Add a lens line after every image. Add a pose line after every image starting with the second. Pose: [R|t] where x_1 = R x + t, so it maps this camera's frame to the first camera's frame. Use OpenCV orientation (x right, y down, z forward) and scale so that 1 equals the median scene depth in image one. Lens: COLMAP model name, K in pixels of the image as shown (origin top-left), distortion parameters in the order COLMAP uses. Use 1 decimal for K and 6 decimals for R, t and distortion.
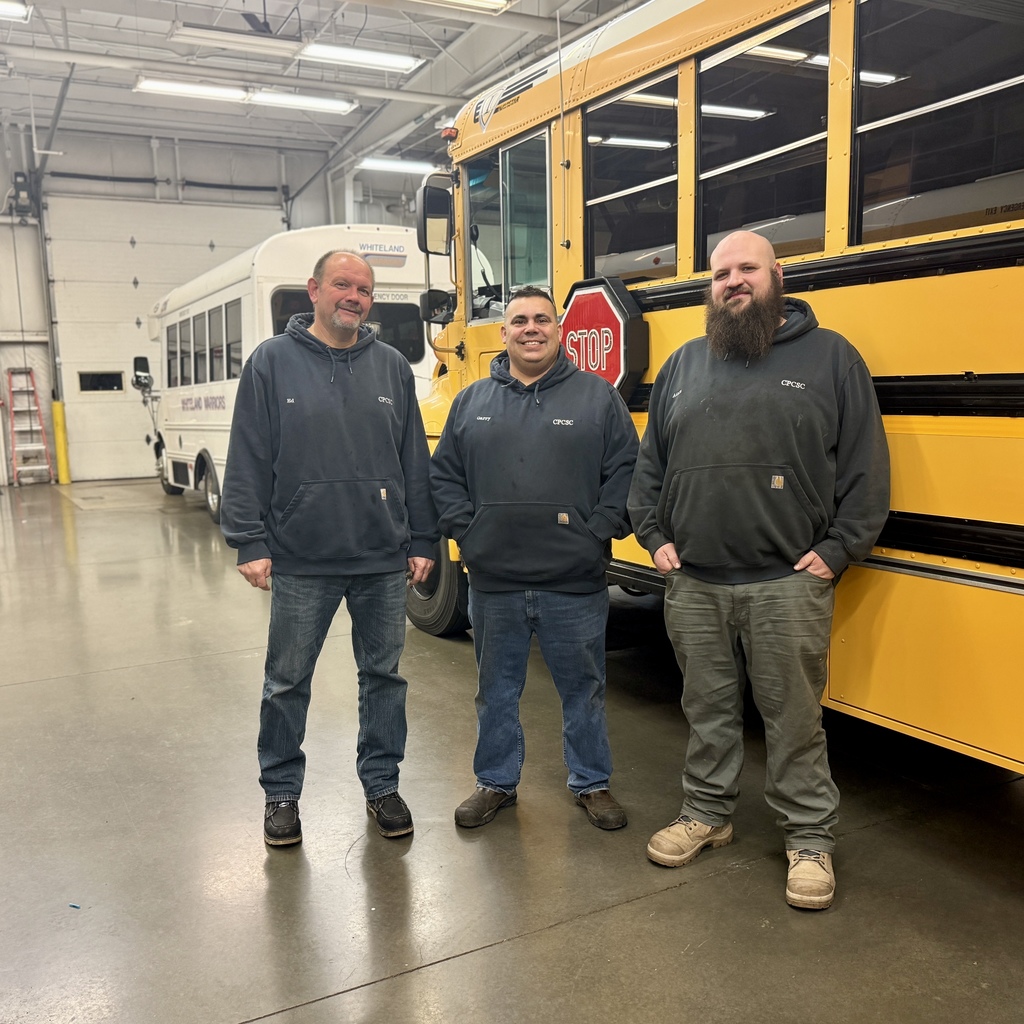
lens RADIAL K [[1058.1, 0, 506.1], [0, 1058.1, 536.0], [0, 0, 1]] dist [0.018997, 0.000000]
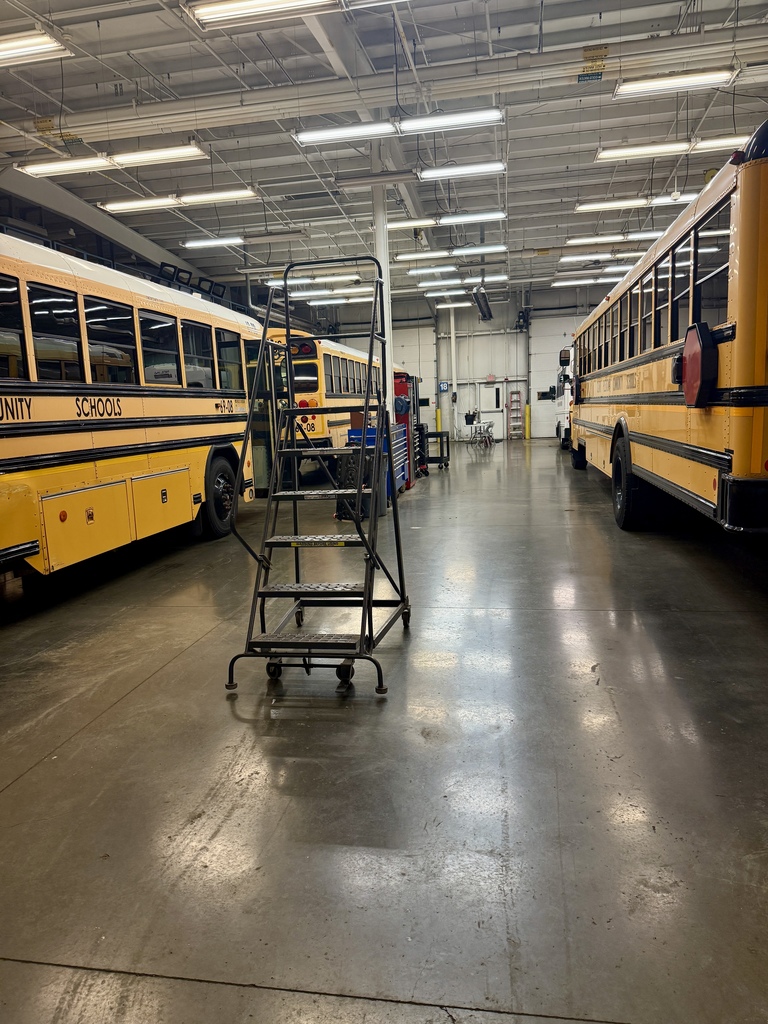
lens RADIAL K [[715.1, 0, 384.7], [0, 715.1, 512.1], [0, 0, 1]] dist [0.001251, 0.000004]
pose [[0.781126, 0.075239, -0.619823, 1.258099], [-0.060891, 0.997161, 0.044305, 0.232944], [0.621397, 0.003134, 0.783490, -1.718493]]
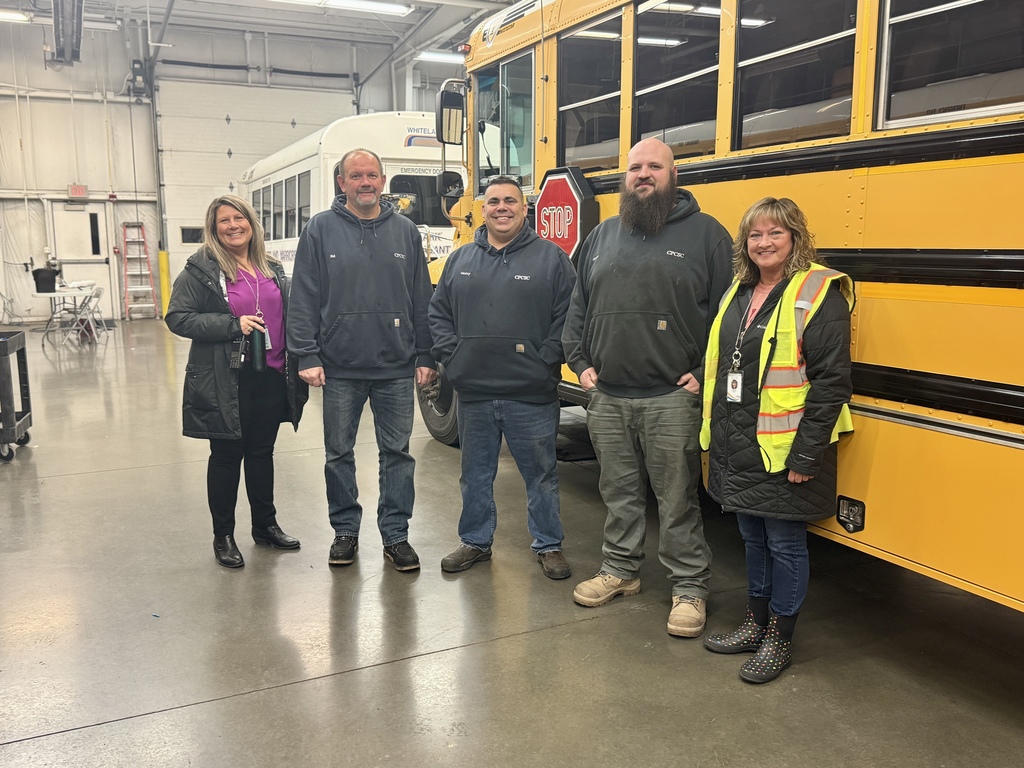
lens RADIAL K [[922.8, 0, 511.4], [0, 922.8, 394.4], [0, 0, 1]] dist [0.043439, -0.068502]
pose [[0.998705, 0.030328, -0.040844, 0.076601], [-0.029571, 0.999382, 0.019008, 0.016105], [0.041395, -0.017776, 0.998985, -0.145622]]
